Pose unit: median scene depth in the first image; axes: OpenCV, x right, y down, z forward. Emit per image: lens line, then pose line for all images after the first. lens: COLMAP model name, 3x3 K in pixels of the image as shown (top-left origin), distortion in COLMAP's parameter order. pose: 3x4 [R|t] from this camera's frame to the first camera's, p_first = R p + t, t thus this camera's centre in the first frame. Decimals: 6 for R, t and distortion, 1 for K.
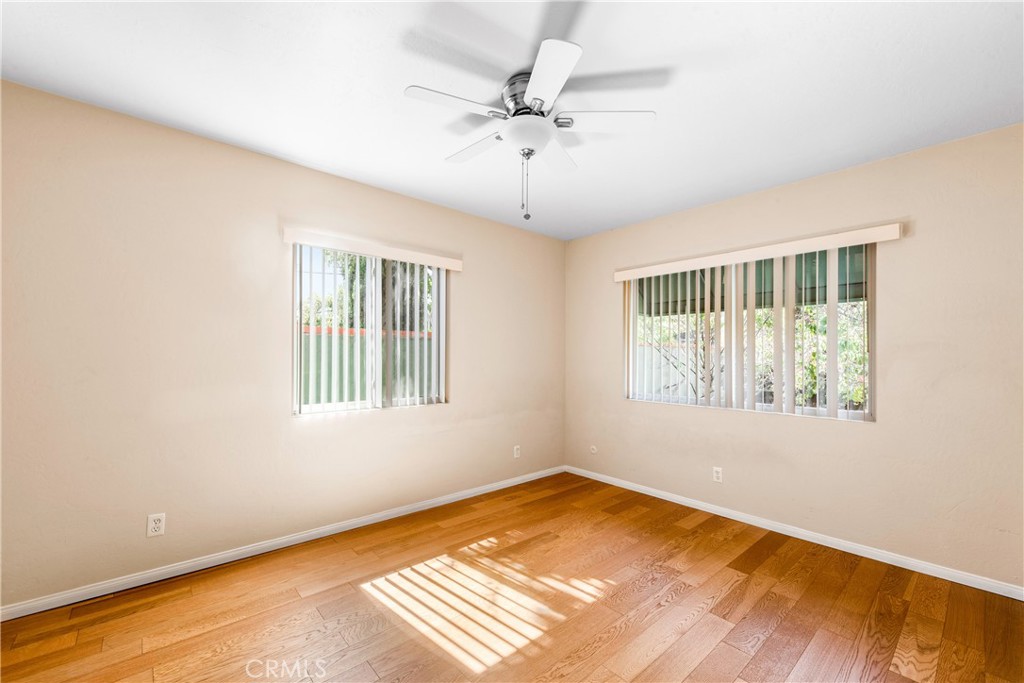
lens RADIAL K [[415.7, 0, 502.2], [0, 415.7, 357.3], [0, 0, 1]] dist [0.002050, -0.001115]
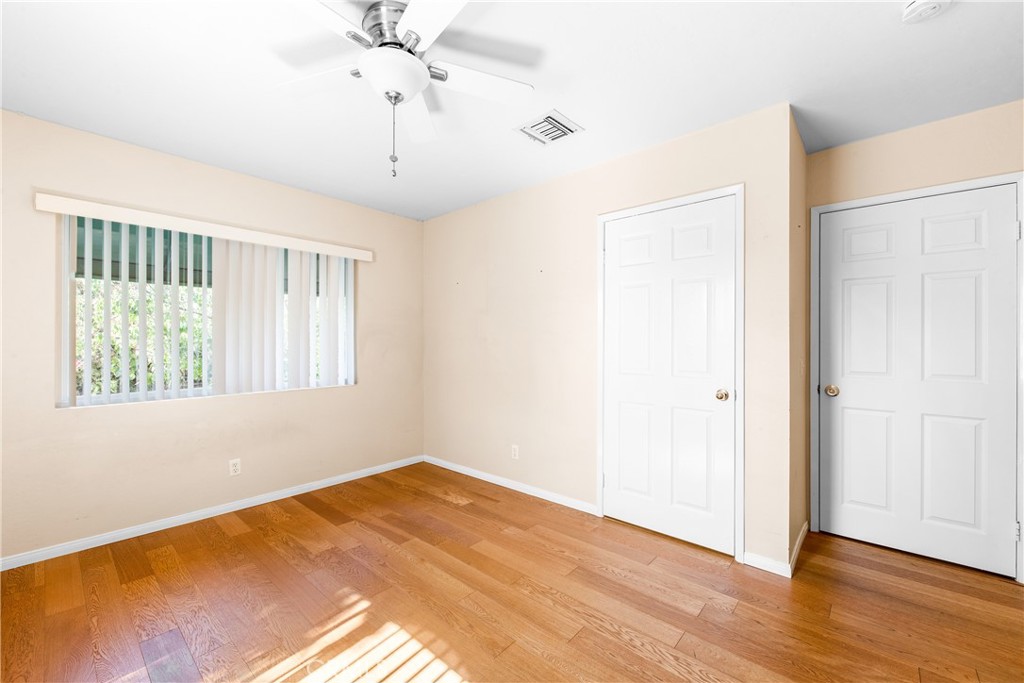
lens RADIAL K [[415.7, 0, 516.8], [0, 415.7, 341.8], [0, 0, 1]] dist [0.002050, -0.001115]
pose [[-0.151190, -0.002985, 0.988500, -0.613856], [0.004182, 0.999985, 0.003659, 0.006172], [-0.988496, 0.004687, -0.151175, 0.665957]]
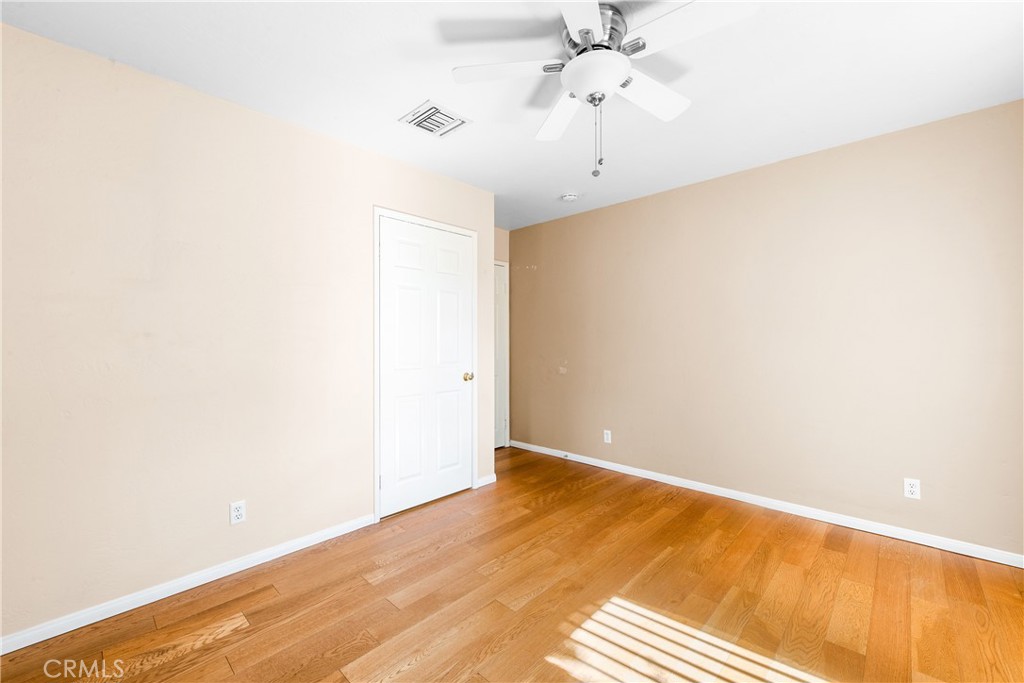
lens RADIAL K [[415.7, 0, 514.5], [0, 415.7, 338.7], [0, 0, 1]] dist [0.002050, -0.001115]
pose [[-0.992648, 0.000353, -0.121039, 0.241708], [-0.000823, 0.999953, 0.009661, -0.001734], [0.121036, 0.009689, -0.992601, 1.383393]]
